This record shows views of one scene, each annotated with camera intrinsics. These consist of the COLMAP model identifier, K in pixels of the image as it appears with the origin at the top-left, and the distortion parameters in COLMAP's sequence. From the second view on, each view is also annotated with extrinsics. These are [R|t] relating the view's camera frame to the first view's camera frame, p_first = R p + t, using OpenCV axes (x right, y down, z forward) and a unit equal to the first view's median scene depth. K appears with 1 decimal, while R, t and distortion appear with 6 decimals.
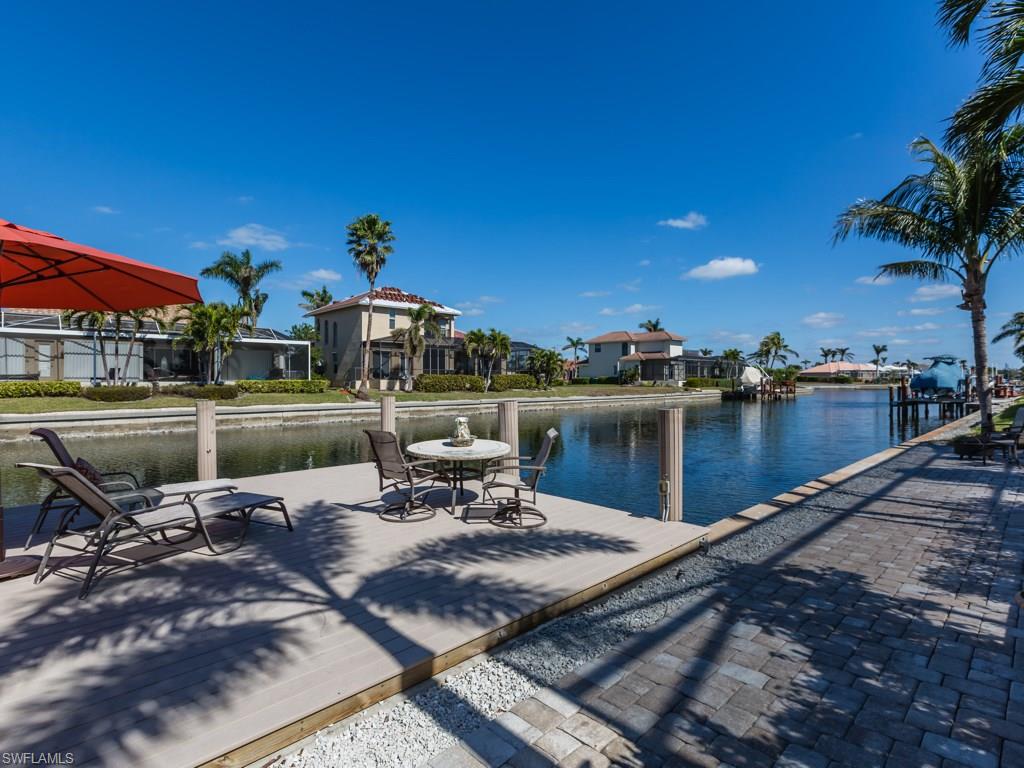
lens RADIAL K [[538.3, 0, 491.2], [0, 538.3, 386.4], [0, 0, 1]] dist [0.006063, -0.004990]
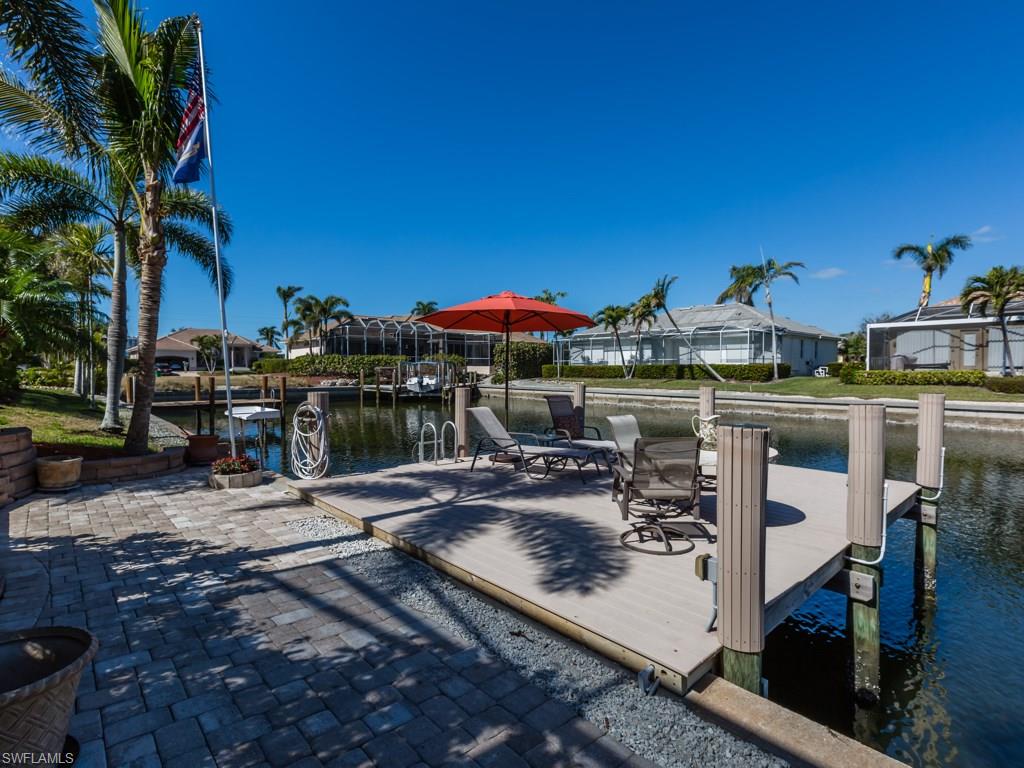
lens RADIAL K [[538.3, 0, 516.9], [0, 538.3, 381.8], [0, 0, 1]] dist [0.006063, -0.004990]
pose [[-0.052826, 0.025890, -0.998268, 1.108210], [-0.014172, 0.999544, 0.026673, -0.016229], [0.998503, 0.015557, -0.052435, 1.060763]]
